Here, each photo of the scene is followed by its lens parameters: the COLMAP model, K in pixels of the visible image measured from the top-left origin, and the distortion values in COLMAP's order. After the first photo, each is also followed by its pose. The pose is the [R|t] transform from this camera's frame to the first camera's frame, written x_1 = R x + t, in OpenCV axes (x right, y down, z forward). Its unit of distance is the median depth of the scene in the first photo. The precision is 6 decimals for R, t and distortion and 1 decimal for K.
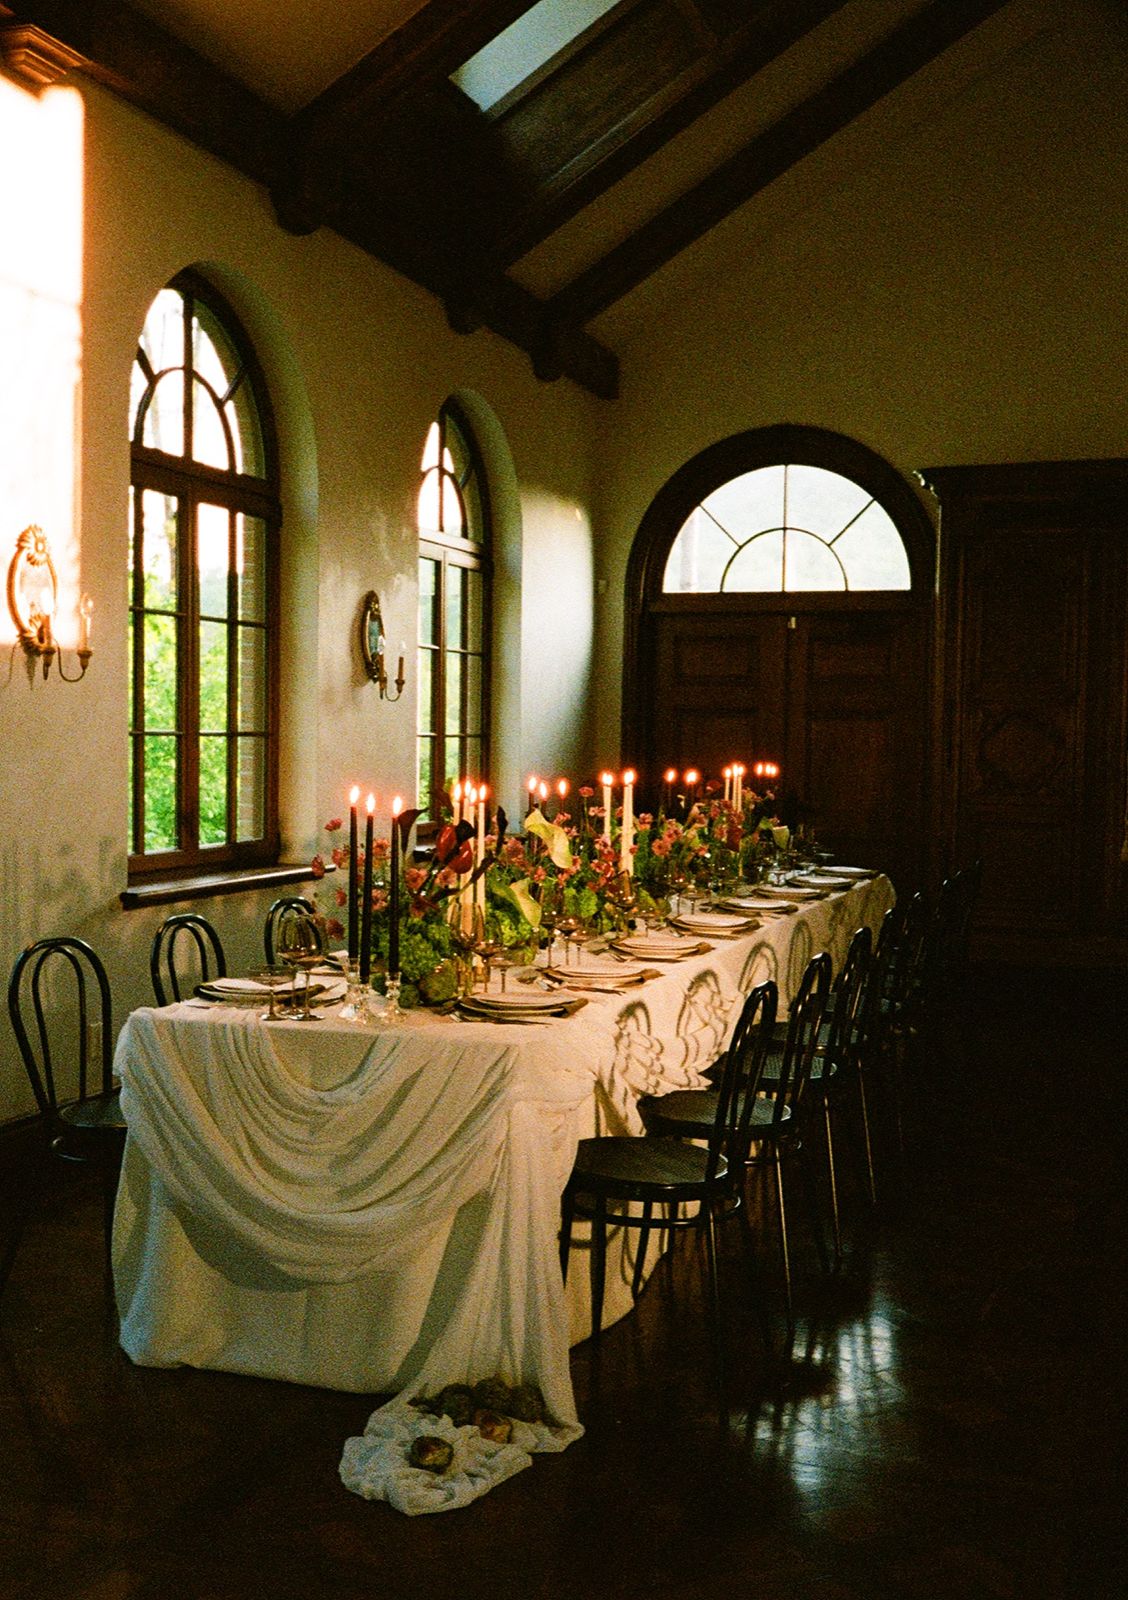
lens RADIAL K [[1636.9, 0, 623.8], [0, 1636.9, 807.3], [0, 0, 1]] dist [-0.059544, -0.011023]
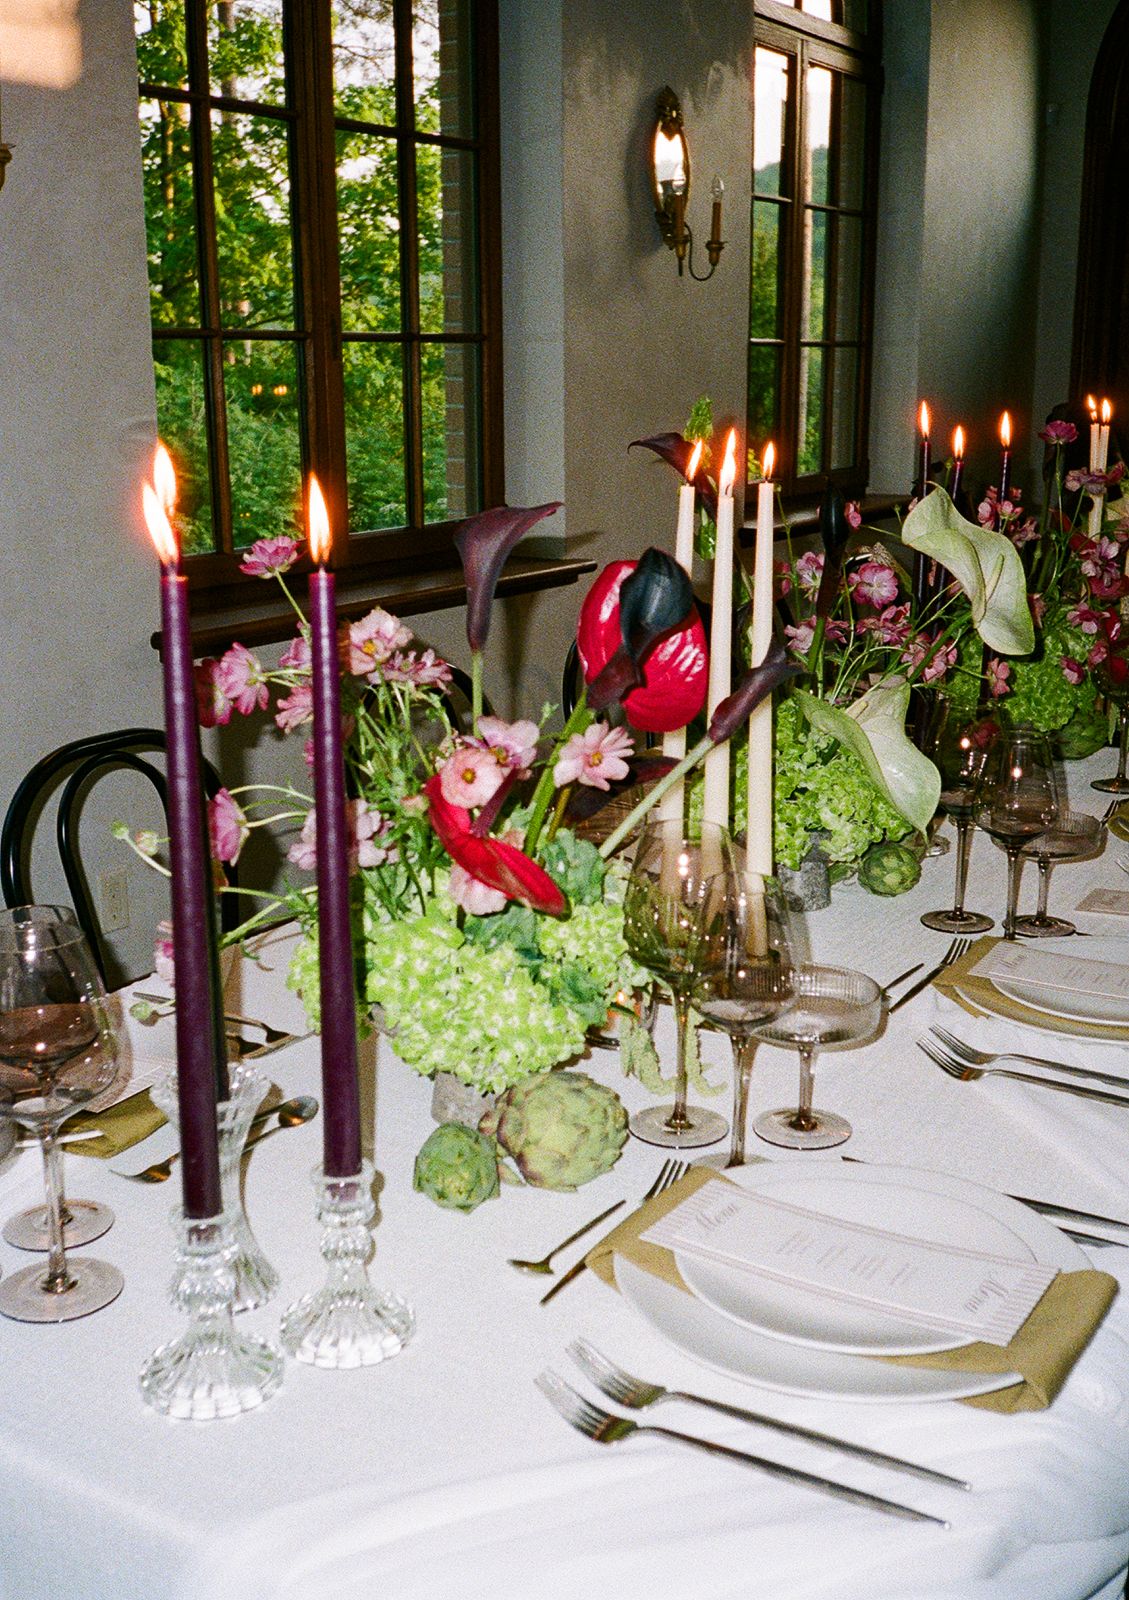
lens RADIAL K [[1636.9, 0, 624.3], [0, 1636.9, 807.3], [0, 0, 1]] dist [-0.059544, -0.011023]
pose [[0.971301, 0.047662, -0.233028, -0.022230], [0.003651, 0.976614, 0.214970, -0.004238], [0.237824, -0.209651, 0.948412, 0.413504]]
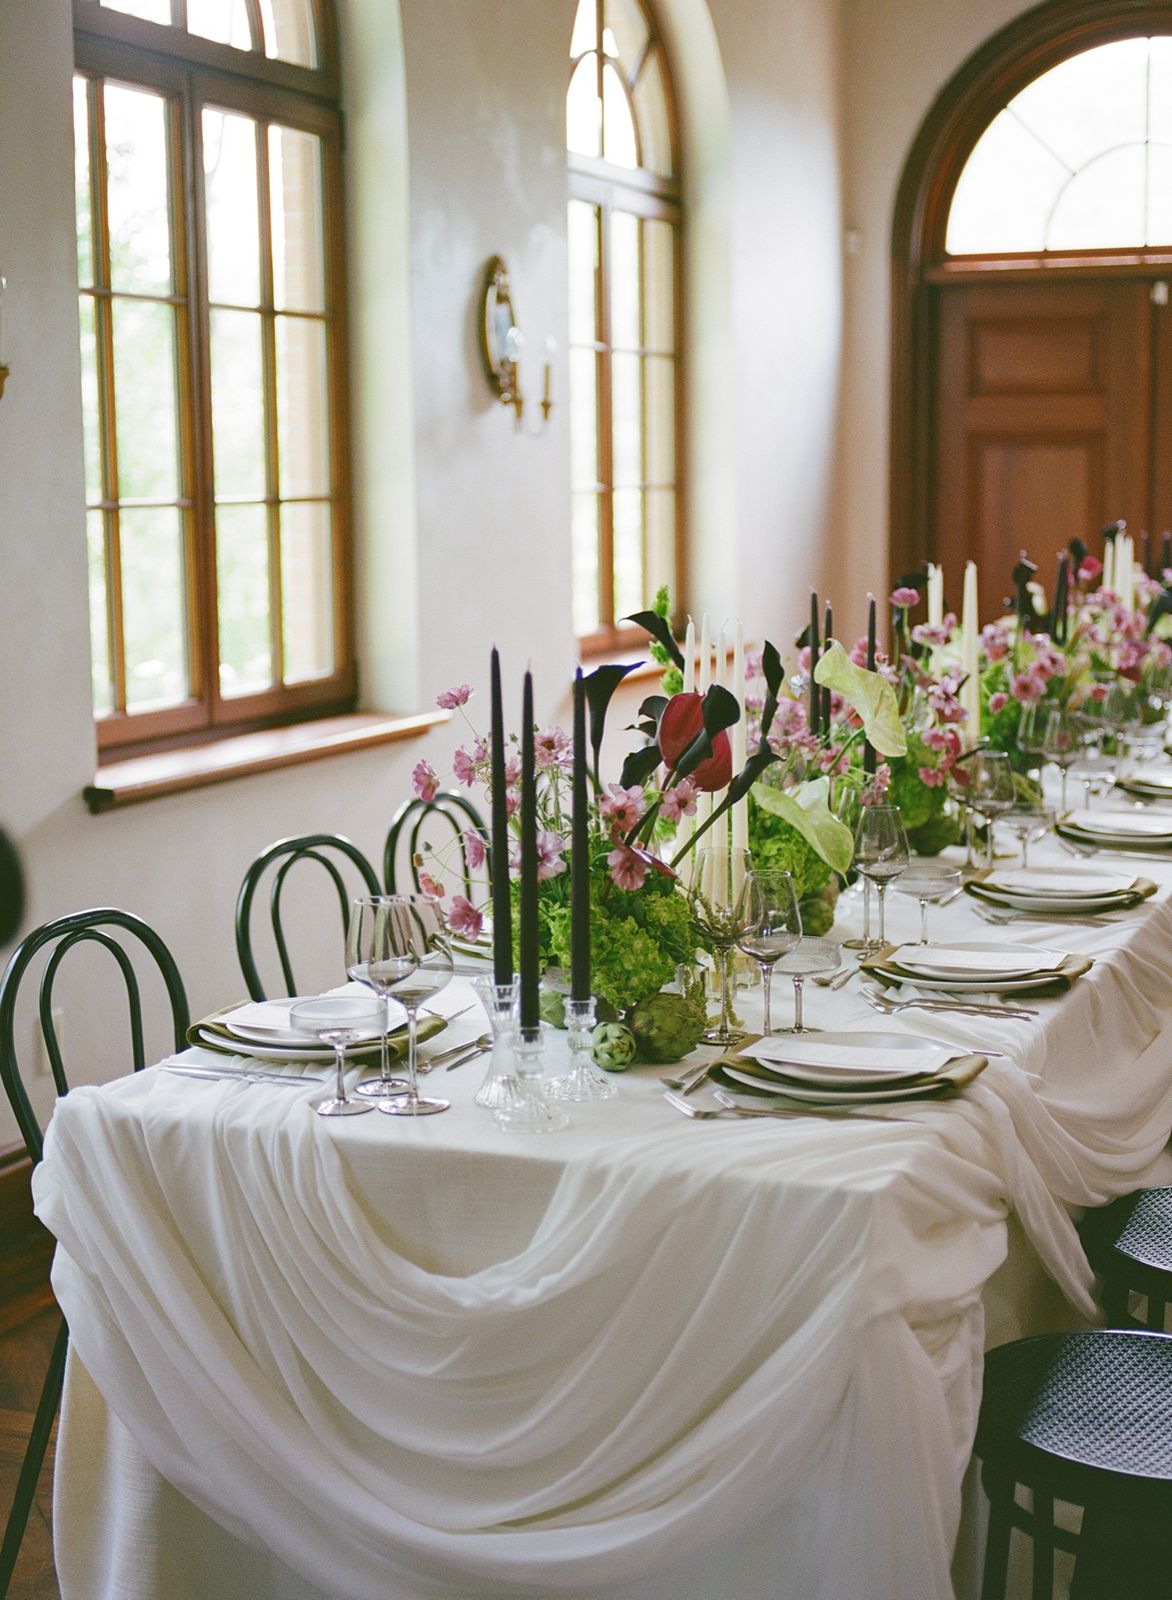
lens RADIAL K [[2208.6, 0, 586.0], [0, 2208.6, 800.0], [0, 0, 1]] dist [-0.093154, 0.016857]
pose [[0.993956, -0.009579, -0.109362, -0.036763], [0.020787, 0.994587, 0.101808, -0.014611], [0.107795, -0.103466, 0.988775, 0.191600]]
